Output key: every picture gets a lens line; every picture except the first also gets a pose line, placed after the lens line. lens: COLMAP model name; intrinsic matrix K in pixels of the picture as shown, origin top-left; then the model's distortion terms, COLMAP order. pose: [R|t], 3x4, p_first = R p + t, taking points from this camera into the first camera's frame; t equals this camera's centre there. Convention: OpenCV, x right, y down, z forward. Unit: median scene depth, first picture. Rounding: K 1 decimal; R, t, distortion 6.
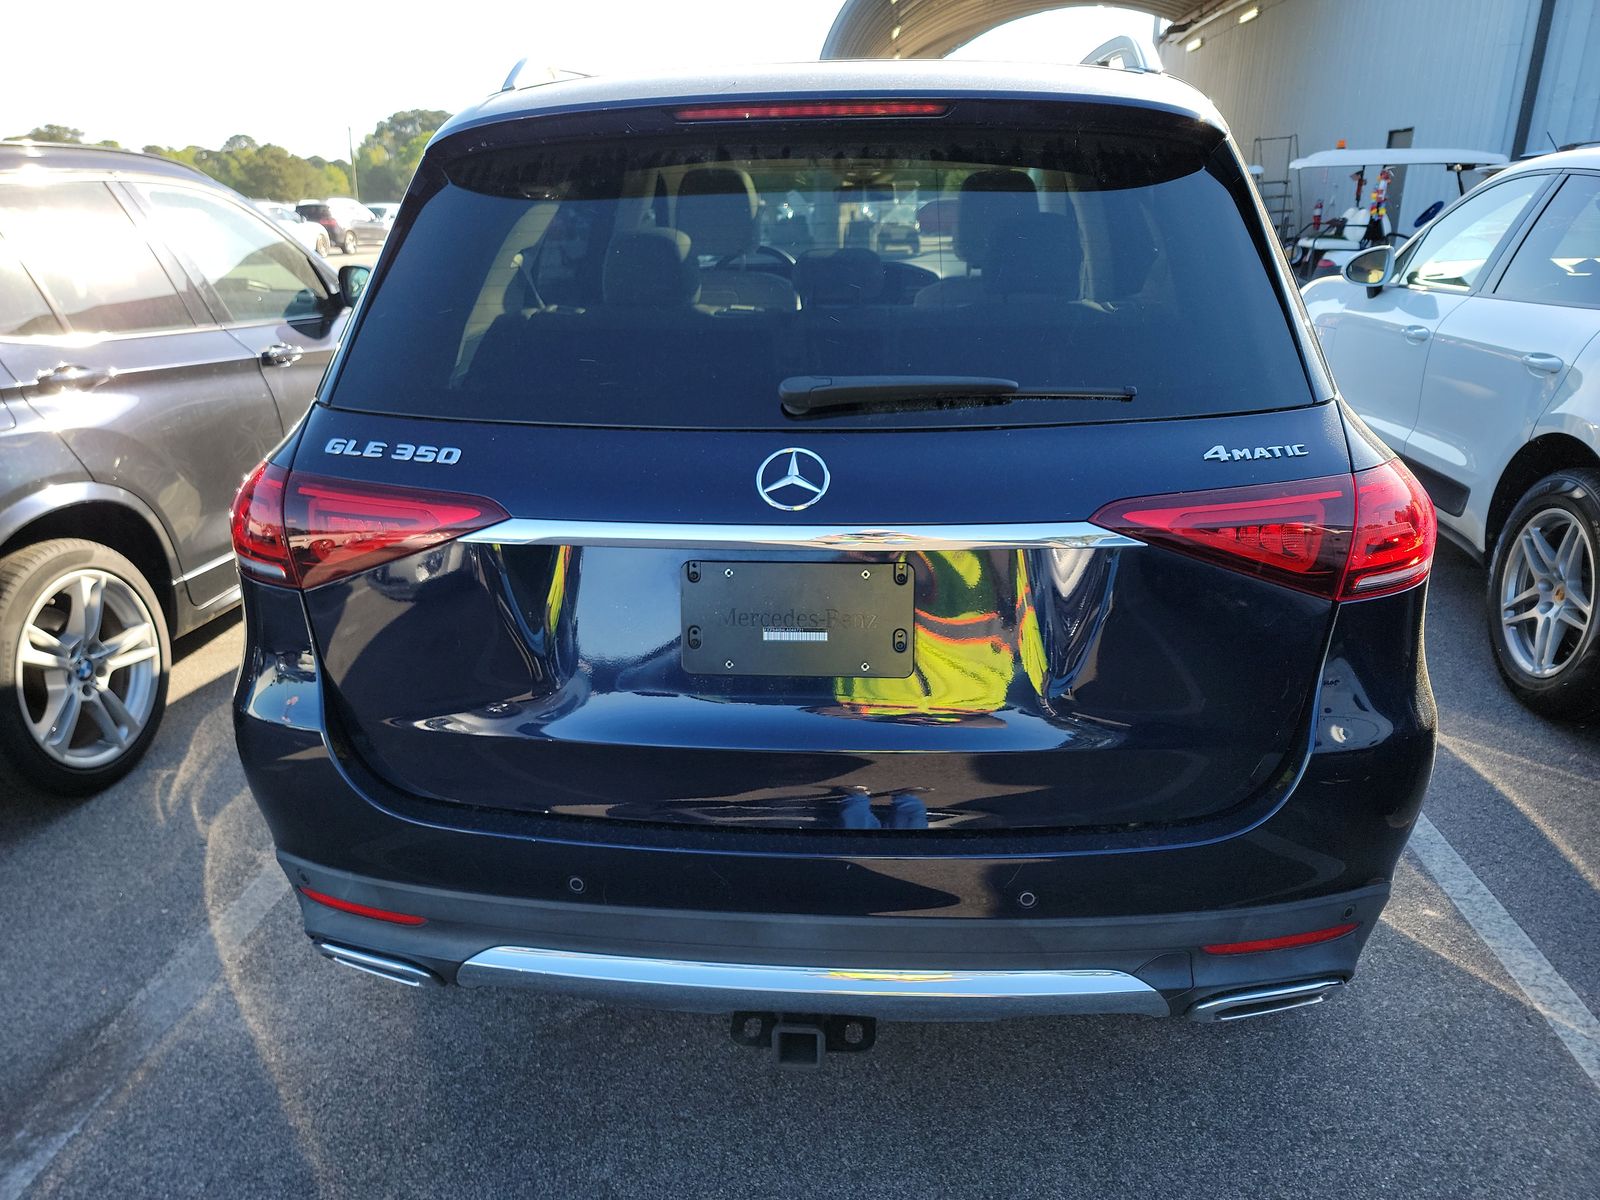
lens RADIAL K [[1109.0, 0, 809.3], [0, 1109.0, 605.3], [0, 0, 1]] dist [0.081178, -0.083820]
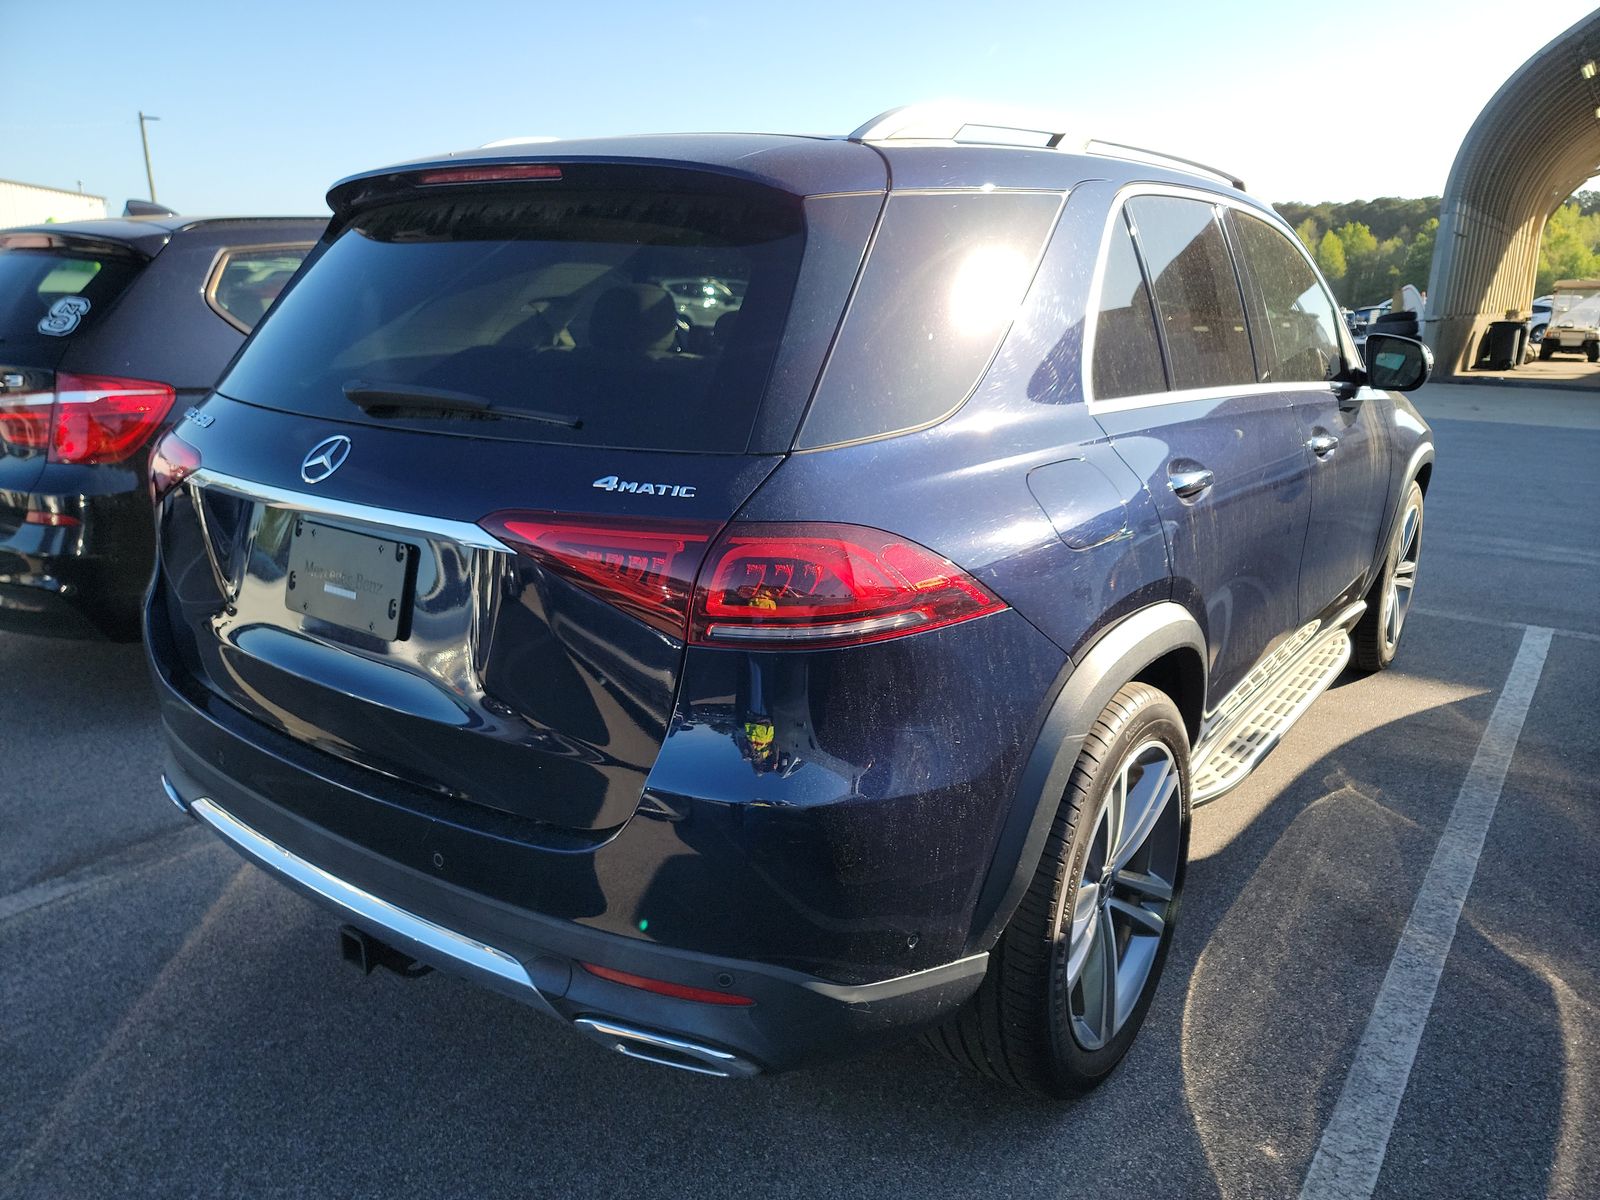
lens RADIAL K [[1109.0, 0, 809.3], [0, 1109.0, 605.3], [0, 0, 1]] dist [0.081178, -0.083820]
pose [[0.855786, 0.172063, -0.487878, 0.793792], [-0.207031, 0.978165, -0.018178, -0.031809], [0.474097, 0.116563, 0.872723, 0.135702]]
